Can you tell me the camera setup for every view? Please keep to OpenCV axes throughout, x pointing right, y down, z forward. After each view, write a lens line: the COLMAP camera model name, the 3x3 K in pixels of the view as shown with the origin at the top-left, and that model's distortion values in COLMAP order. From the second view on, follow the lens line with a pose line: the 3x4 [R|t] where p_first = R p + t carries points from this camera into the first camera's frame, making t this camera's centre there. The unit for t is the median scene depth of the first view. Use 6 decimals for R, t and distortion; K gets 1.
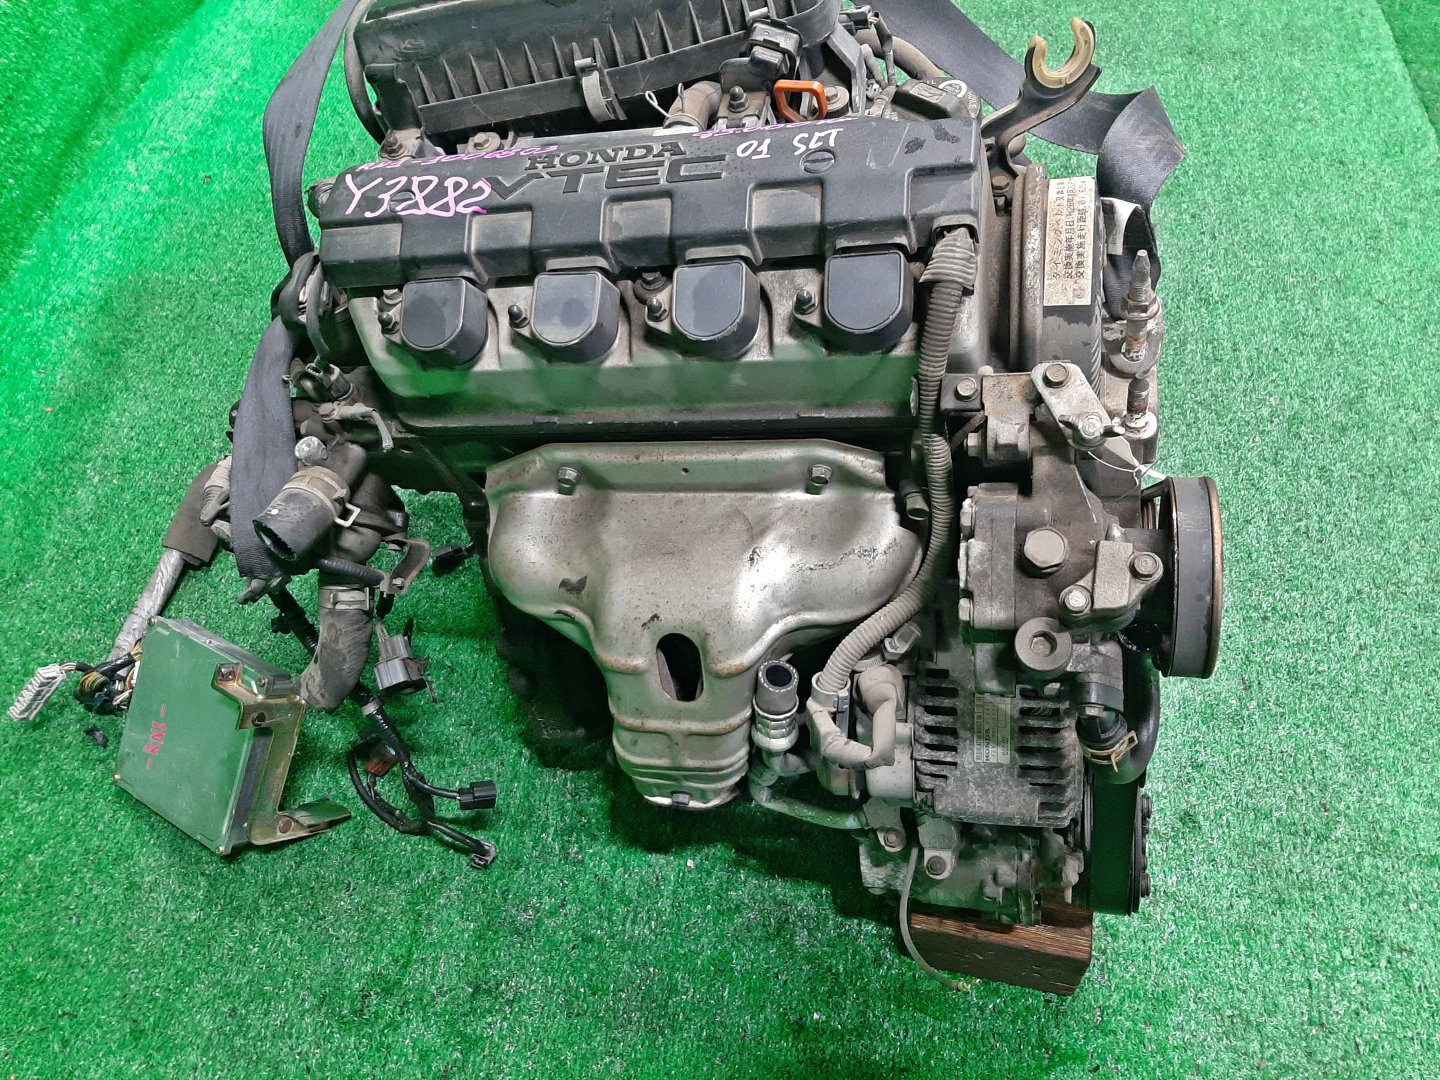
lens RADIAL K [[1097.0, 0, 720.0], [0, 1097.0, 540.0], [0, 0, 1]] dist [0.092911, -0.173427]
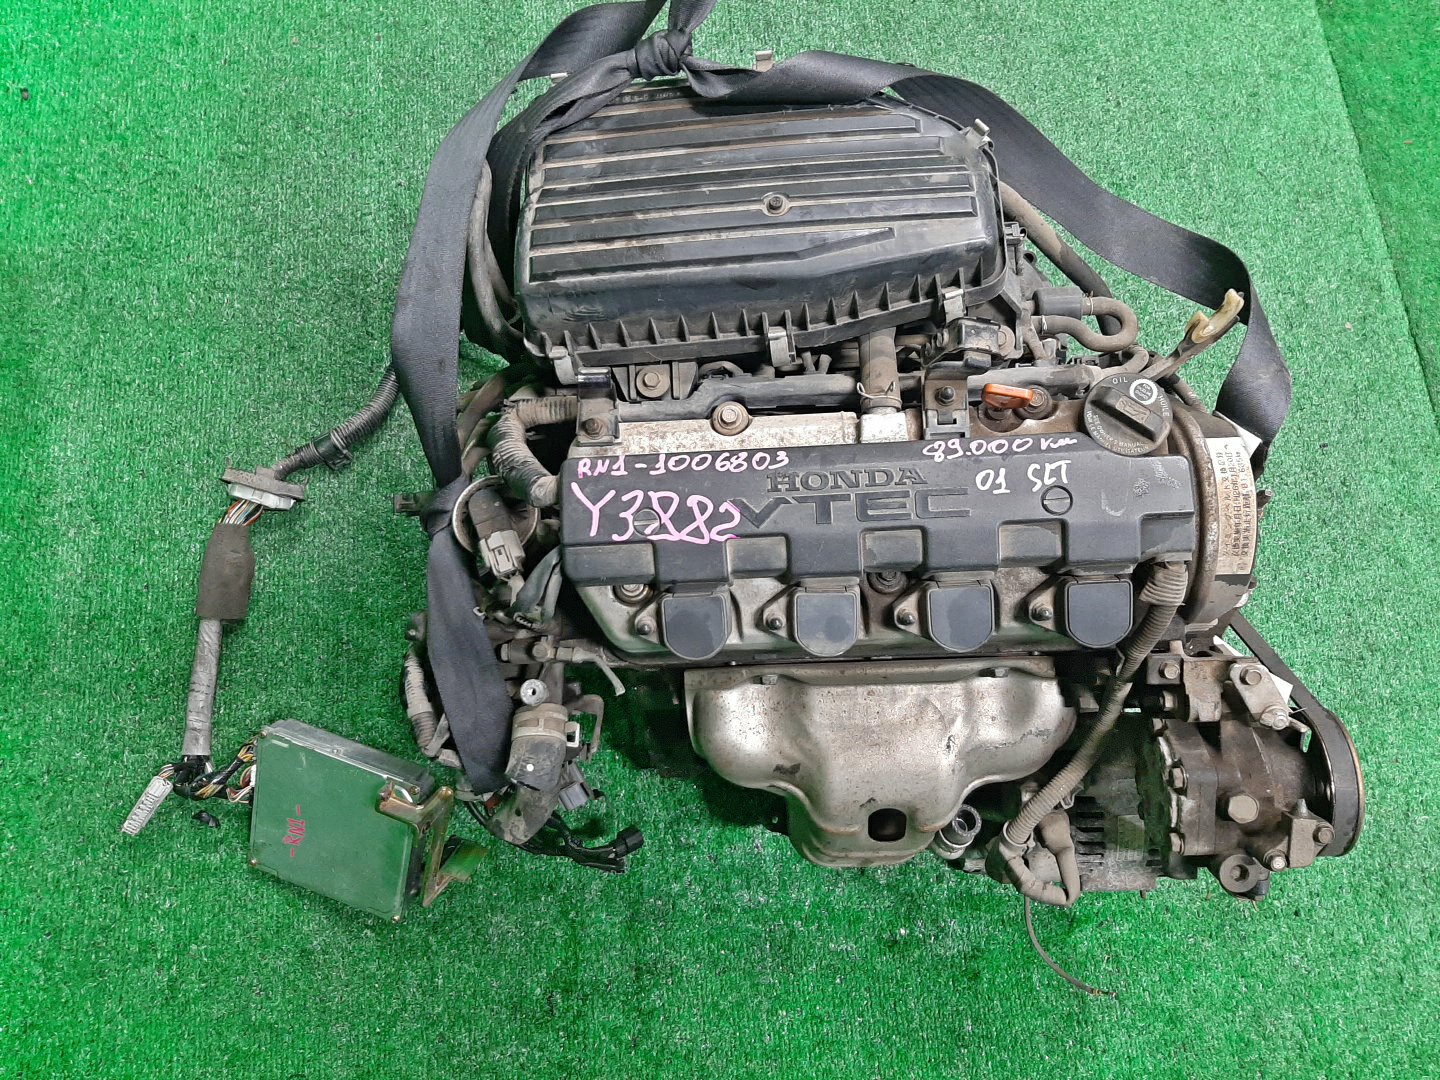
lens RADIAL K [[1097.0, 0, 720.0], [0, 1097.0, 540.0], [0, 0, 1]] dist [0.092911, -0.173427]
pose [[0.966621, -0.153130, 0.205412, -0.441652], [0.072631, 0.932623, 0.353467, -0.661087], [-0.245698, -0.326750, 0.912615, 0.022442]]
